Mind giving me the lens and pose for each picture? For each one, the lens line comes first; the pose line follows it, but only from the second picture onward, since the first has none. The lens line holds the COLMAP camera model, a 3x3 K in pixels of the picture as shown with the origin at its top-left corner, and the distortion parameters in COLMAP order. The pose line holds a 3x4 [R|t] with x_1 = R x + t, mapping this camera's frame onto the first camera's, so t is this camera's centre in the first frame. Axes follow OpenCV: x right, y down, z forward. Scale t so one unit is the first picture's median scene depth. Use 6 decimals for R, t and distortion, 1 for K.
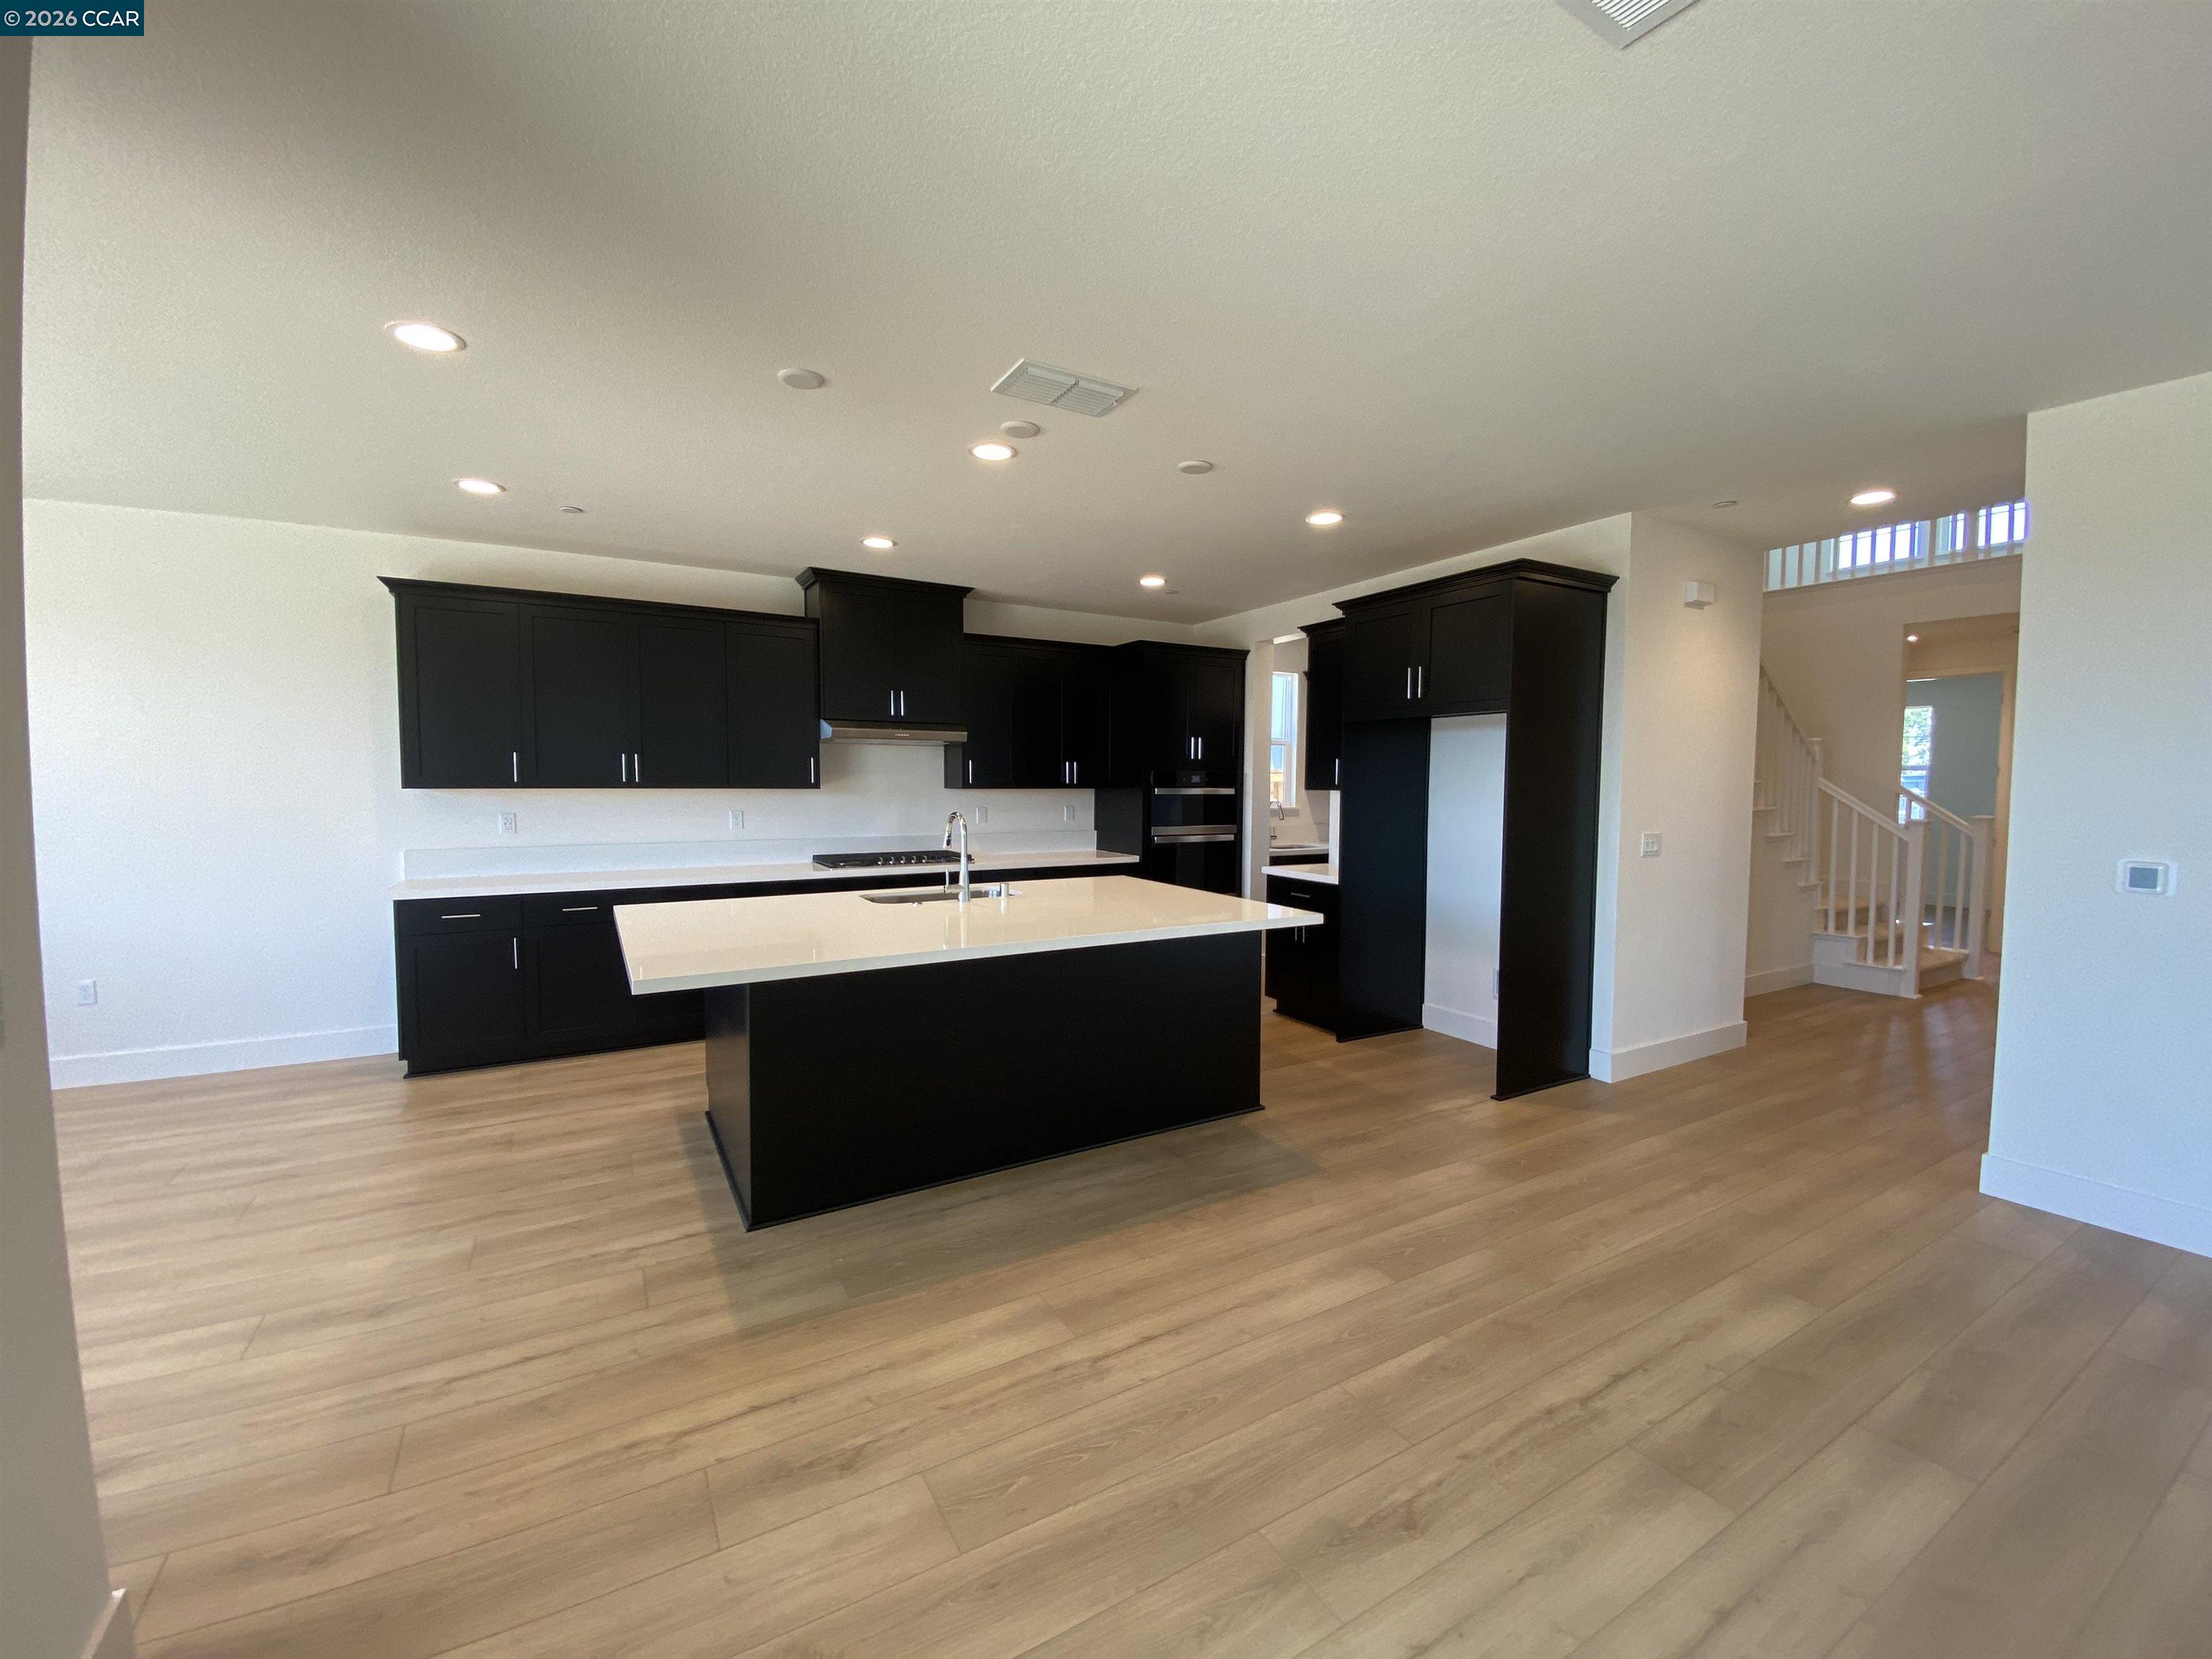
lens RADIAL K [[902.6, 0, 1098.8], [0, 902.6, 829.0], [0, 0, 1]] dist [0.024972, -0.001282]
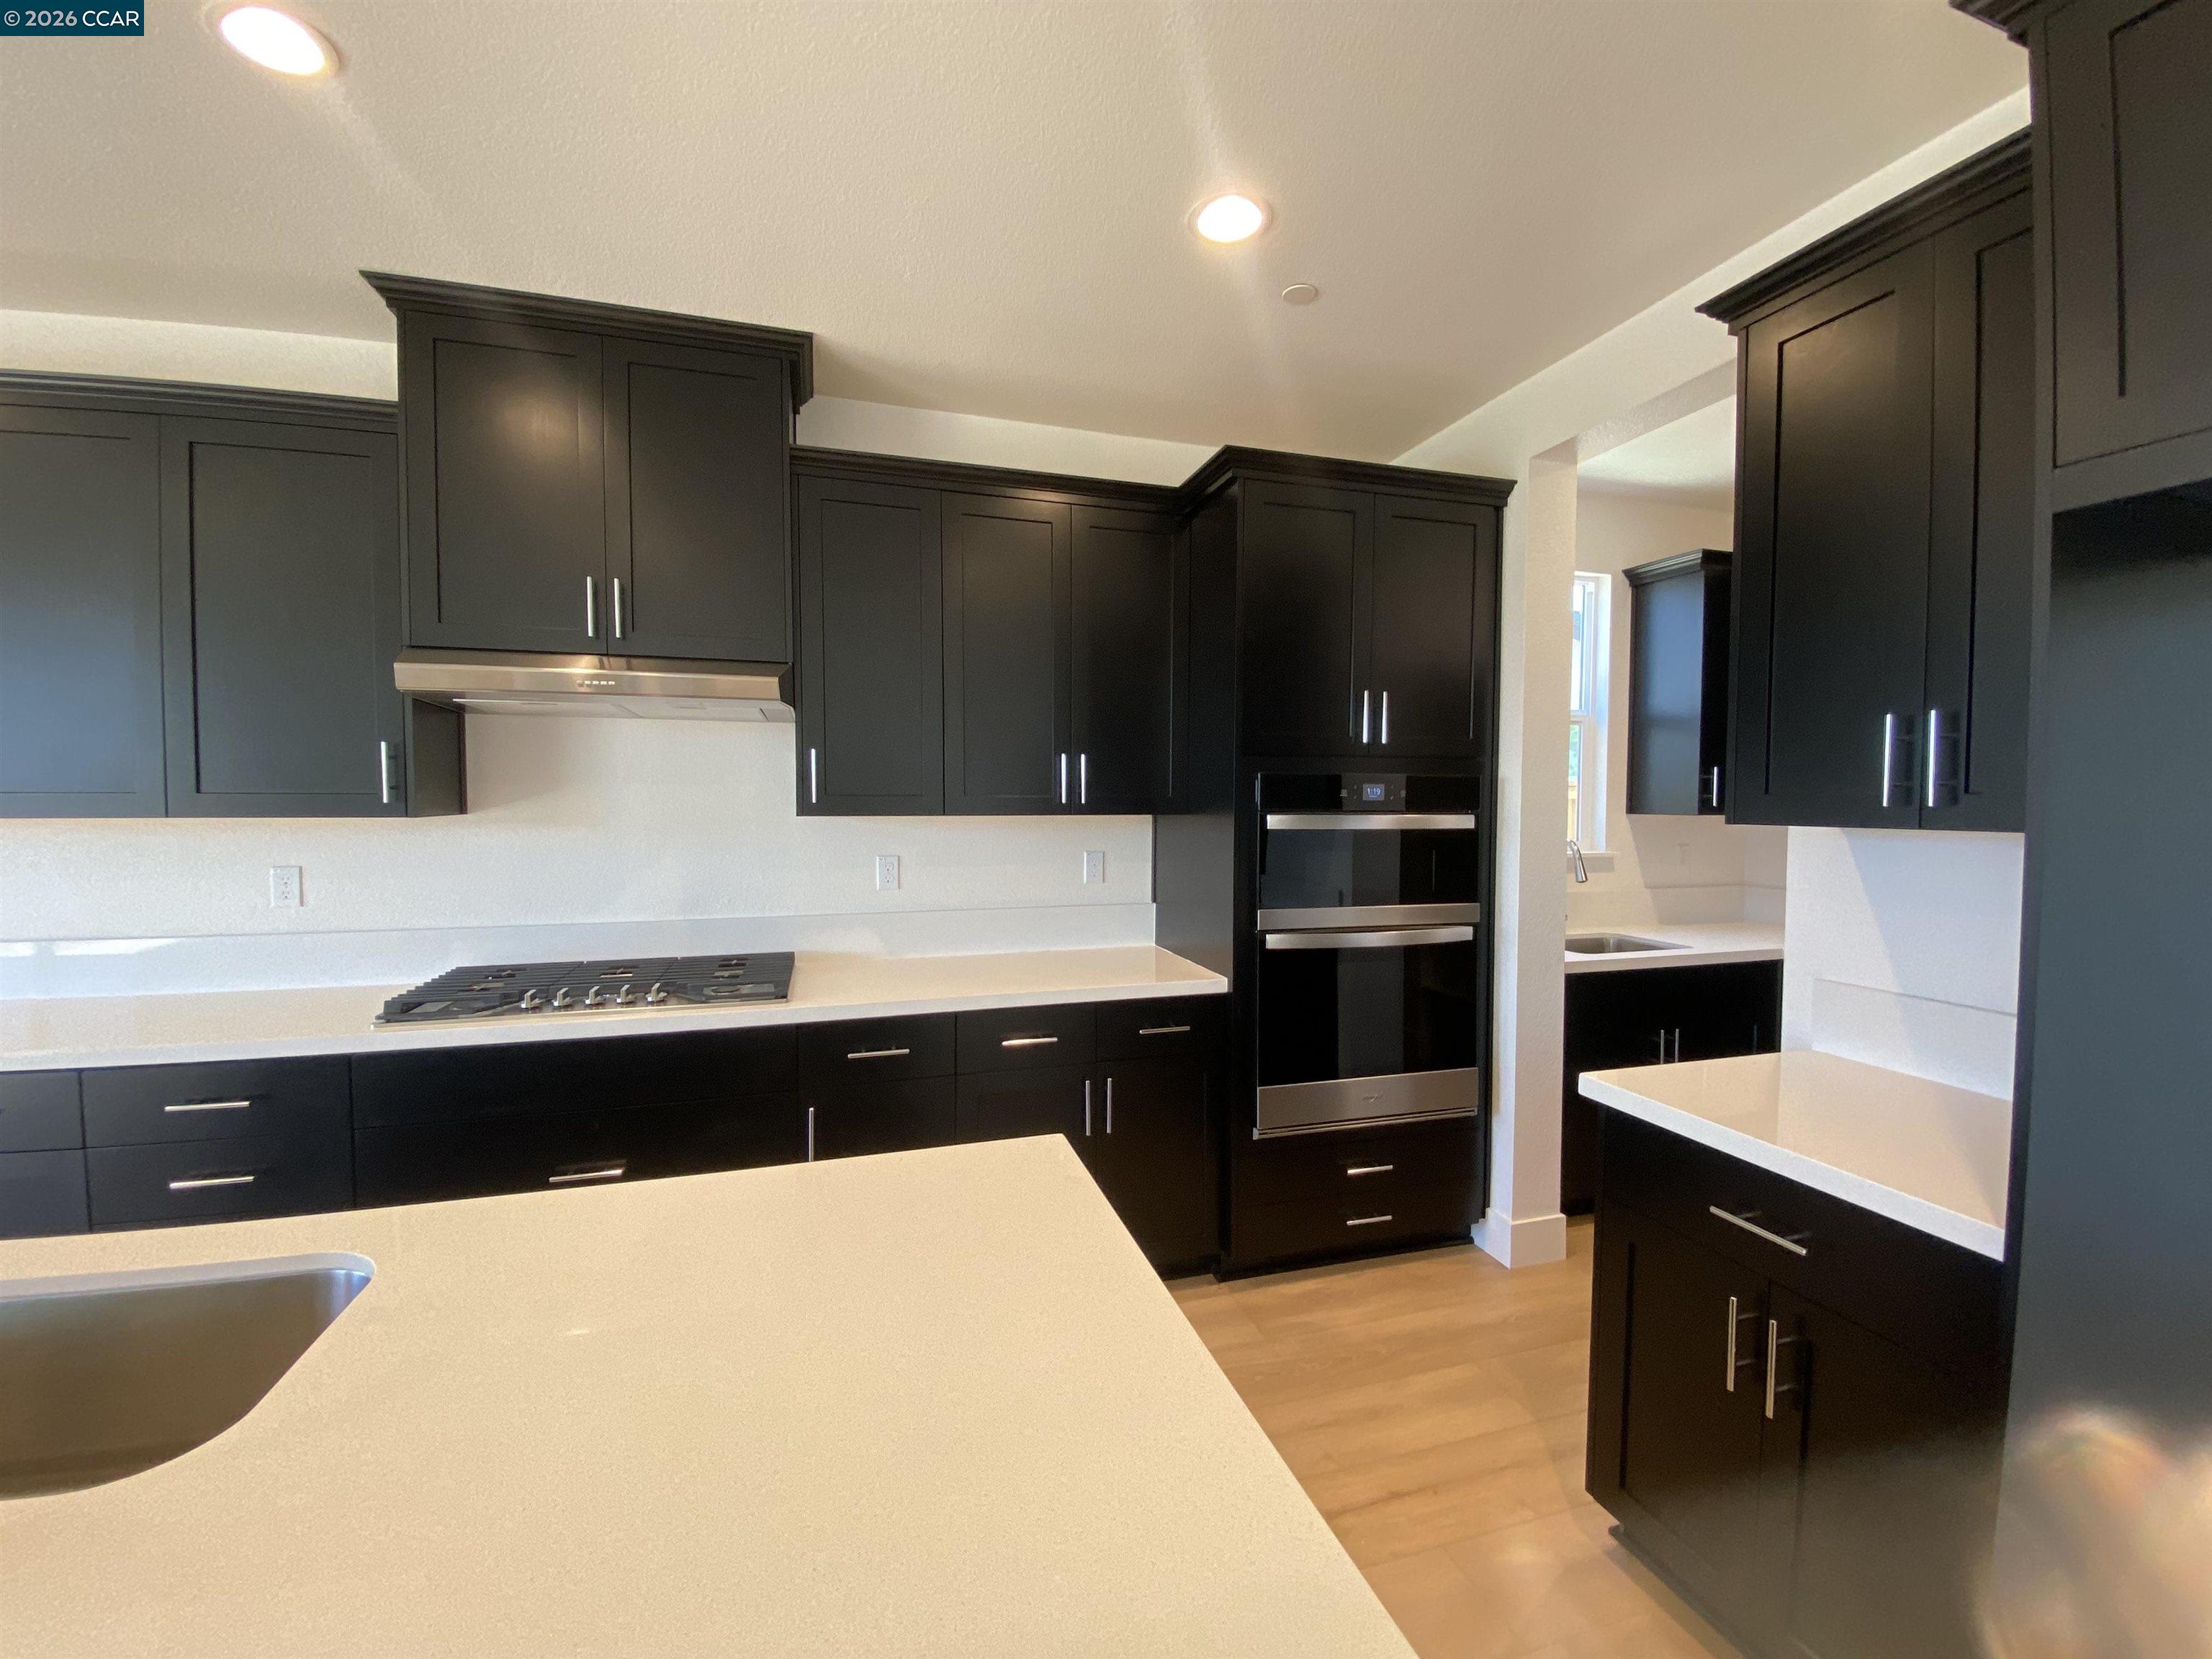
lens RADIAL K [[910.5, 0, 1096.4], [0, 910.5, 828.1], [0, 0, 1]] dist [0.002348, 0.000003]
pose [[0.973530, 0.005371, -0.228494, 0.087591], [-0.010287, 0.999740, -0.020328, -0.032445], [0.228326, 0.022140, 0.973333, 0.631439]]
